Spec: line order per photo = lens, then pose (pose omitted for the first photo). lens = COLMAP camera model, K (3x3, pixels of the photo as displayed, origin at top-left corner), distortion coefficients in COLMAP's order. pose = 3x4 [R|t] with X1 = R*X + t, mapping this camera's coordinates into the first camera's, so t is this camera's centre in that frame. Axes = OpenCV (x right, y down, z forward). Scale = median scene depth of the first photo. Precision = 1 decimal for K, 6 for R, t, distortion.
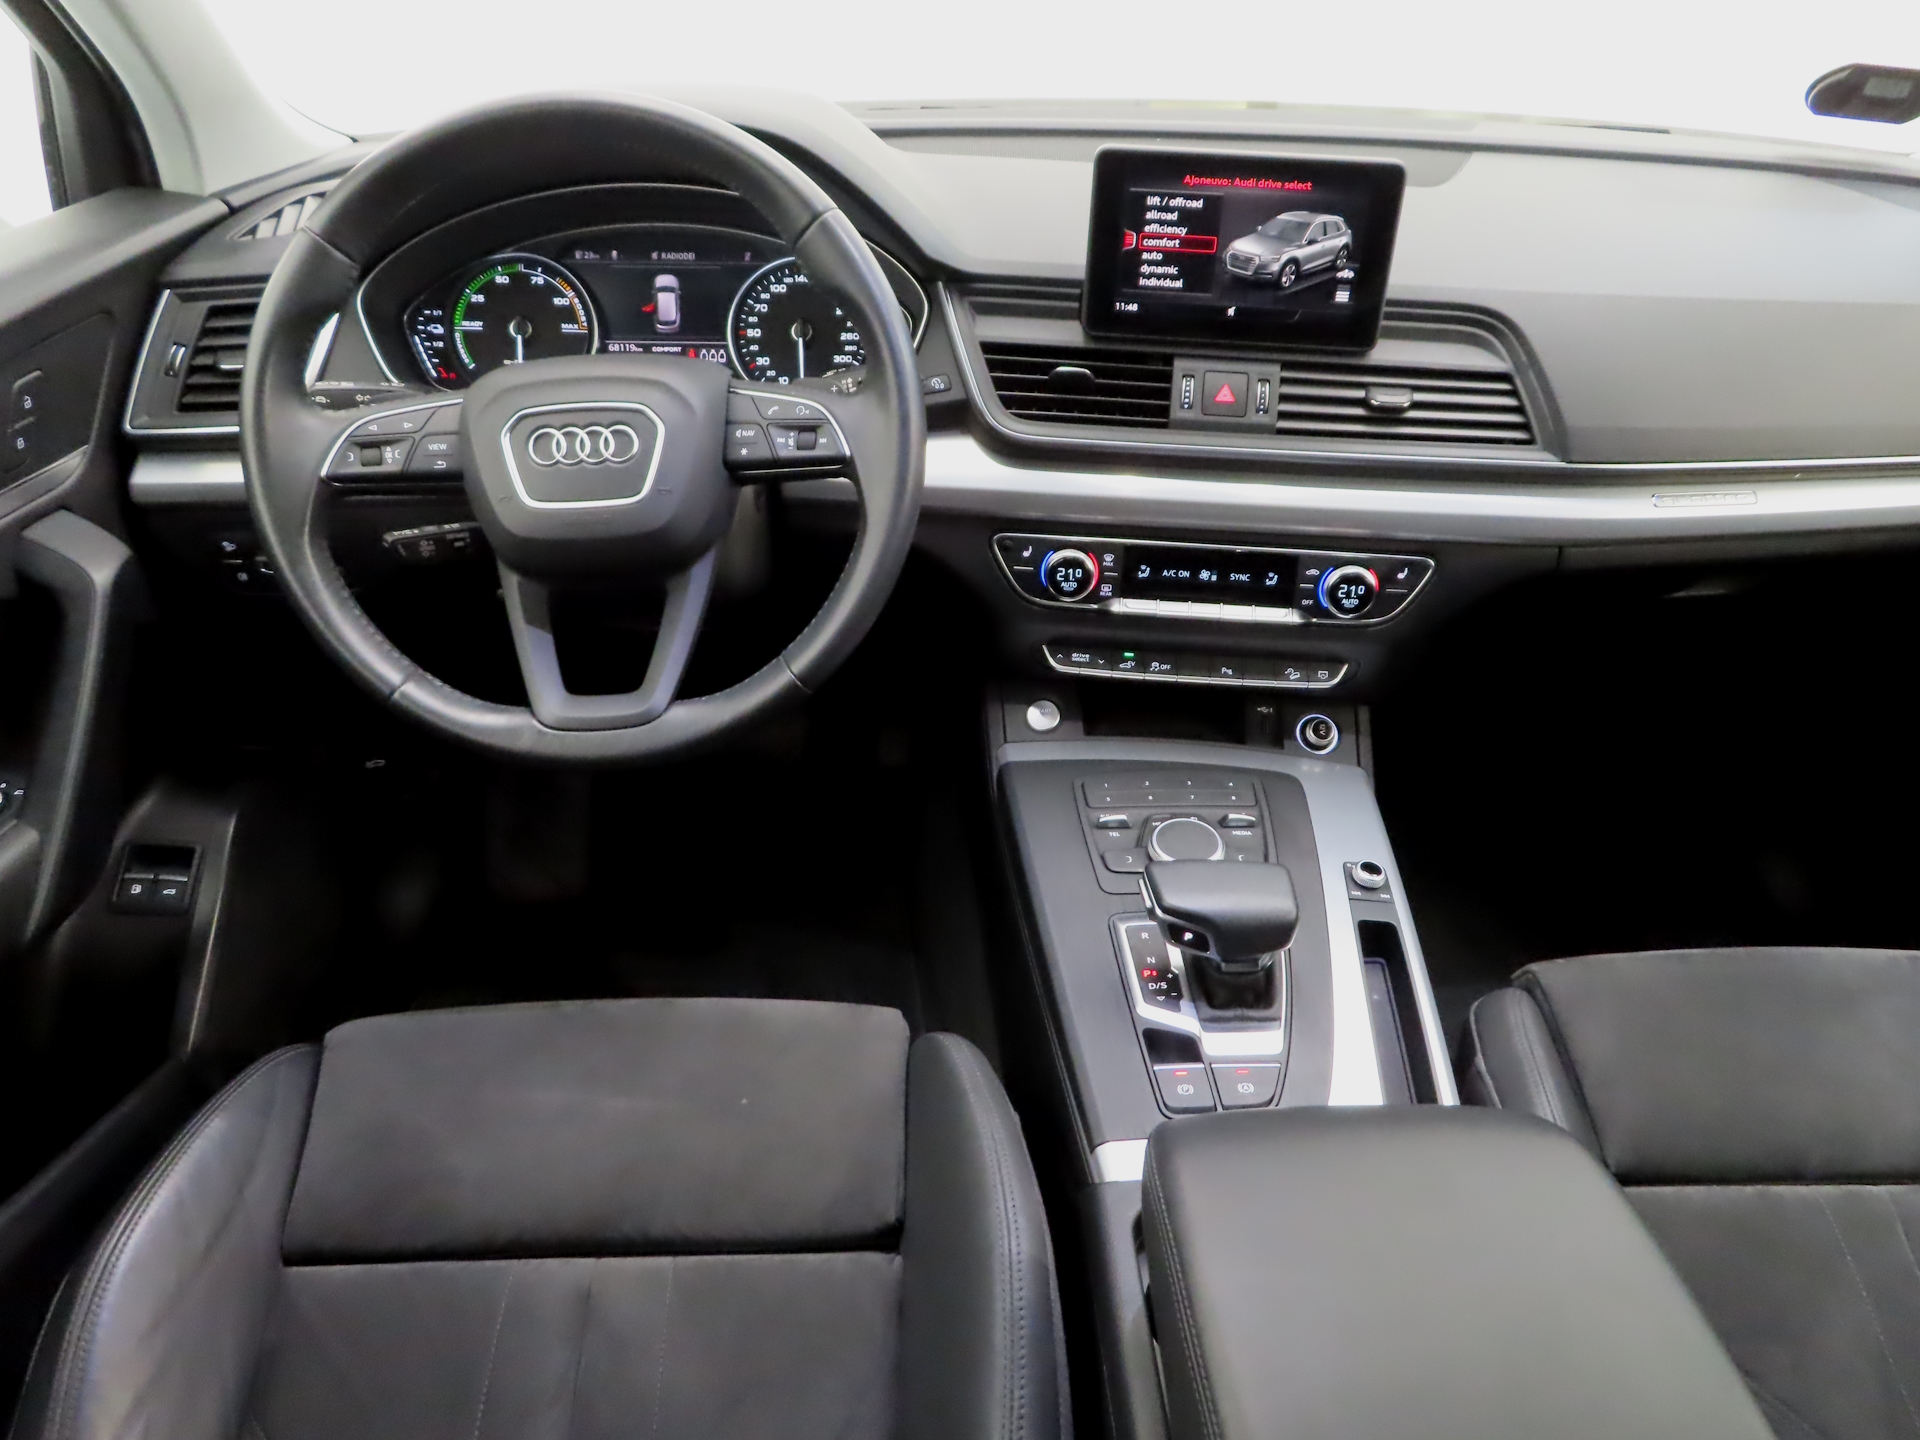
lens RADIAL K [[1356.4, 0, 960.0], [0, 1356.4, 720.0], [0, 0, 1]] dist [-0.005917, 0.000214]
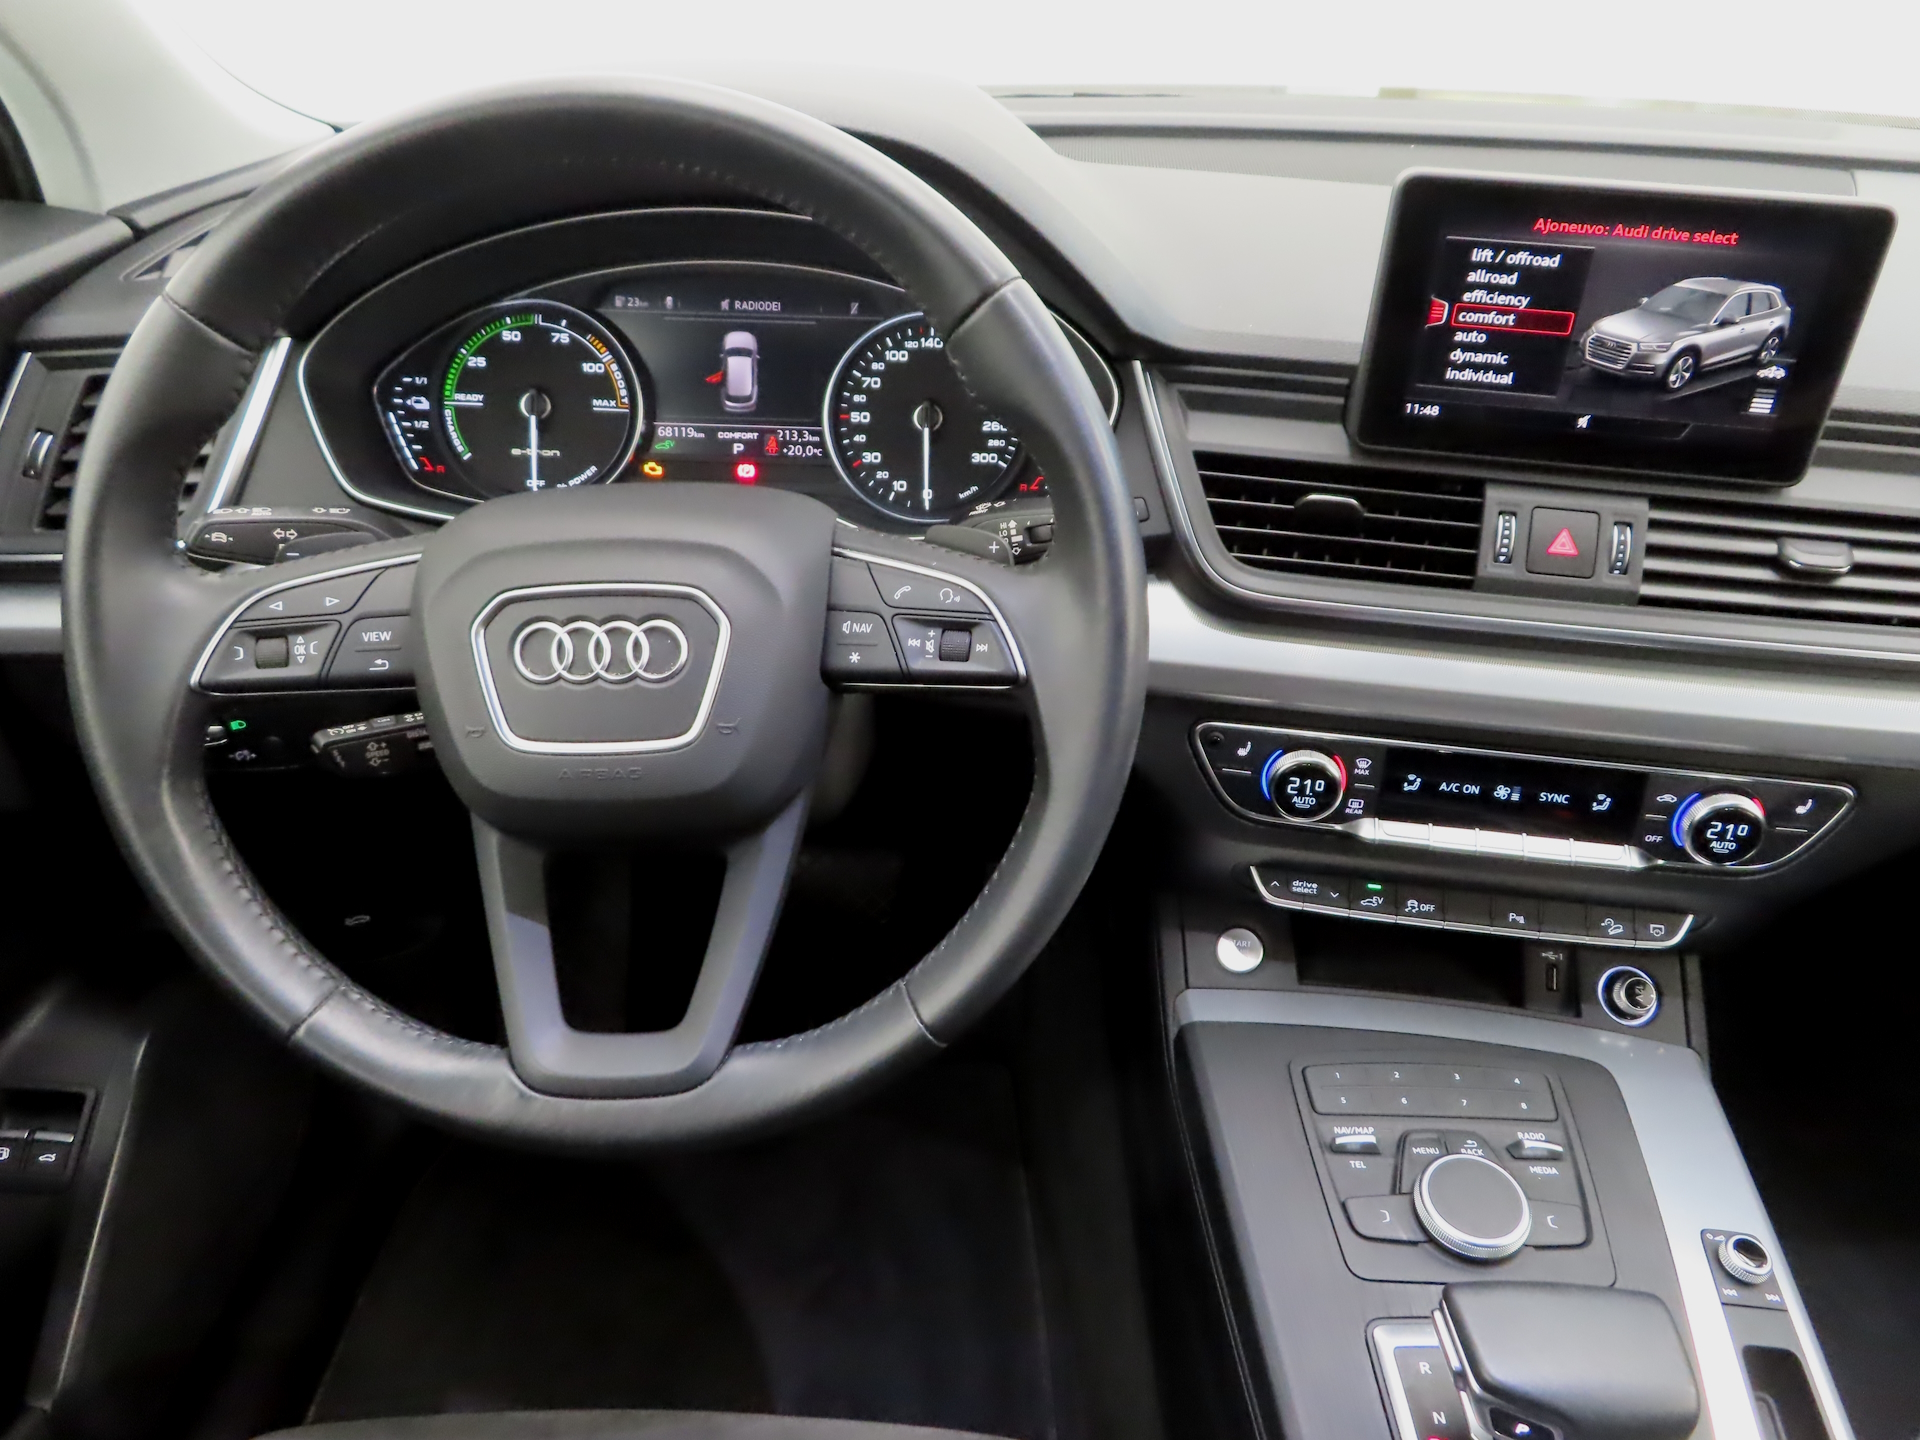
lens RADIAL K [[1356.4, 0, 960.0], [0, 1356.4, 720.0], [0, 0, 1]] dist [-0.005917, 0.000214]
pose [[0.998527, 0.033947, -0.042320, -0.070322], [-0.033166, 0.999269, 0.019034, -0.155330], [0.042935, -0.017603, 0.998923, 0.316446]]
